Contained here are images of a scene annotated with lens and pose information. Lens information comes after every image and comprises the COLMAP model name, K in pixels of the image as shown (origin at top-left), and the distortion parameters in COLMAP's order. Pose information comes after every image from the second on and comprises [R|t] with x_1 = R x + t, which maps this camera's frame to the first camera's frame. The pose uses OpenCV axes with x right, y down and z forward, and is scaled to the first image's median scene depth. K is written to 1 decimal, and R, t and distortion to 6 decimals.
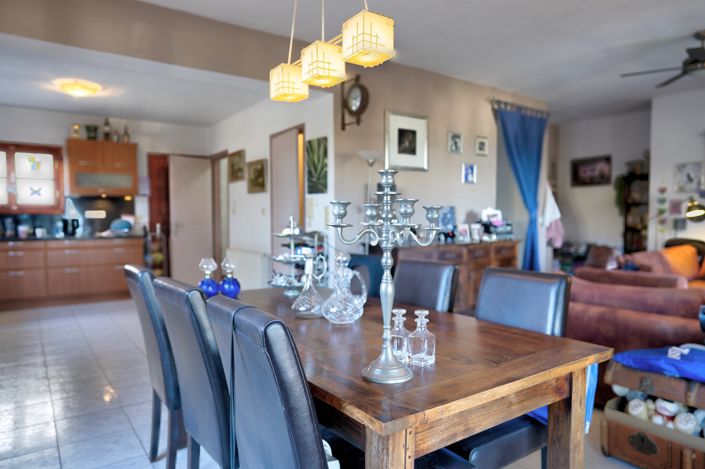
lens RADIAL K [[464.1, 0, 345.3], [0, 464.1, 233.7], [0, 0, 1]] dist [-0.017126, 0.019778]
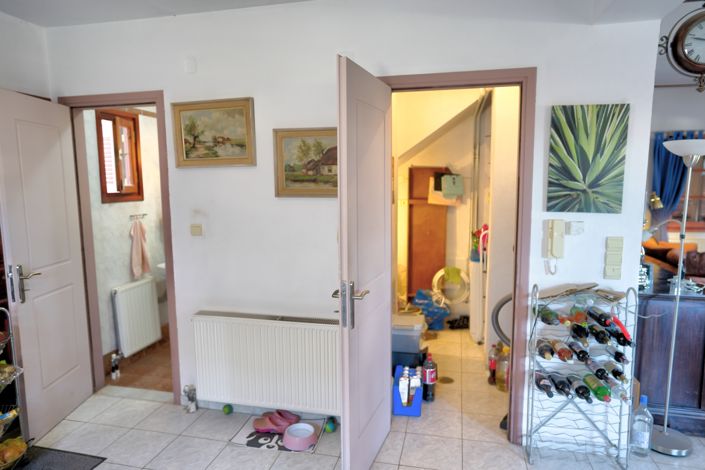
lens RADIAL K [[464.1, 0, 351.0], [0, 464.1, 236.5], [0, 0, 1]] dist [-0.017126, 0.019778]
pose [[0.740676, -0.086444, 0.666278, -0.594156], [0.029129, 0.994888, 0.096697, -0.116086], [-0.671231, -0.052213, 0.739407, 0.779951]]
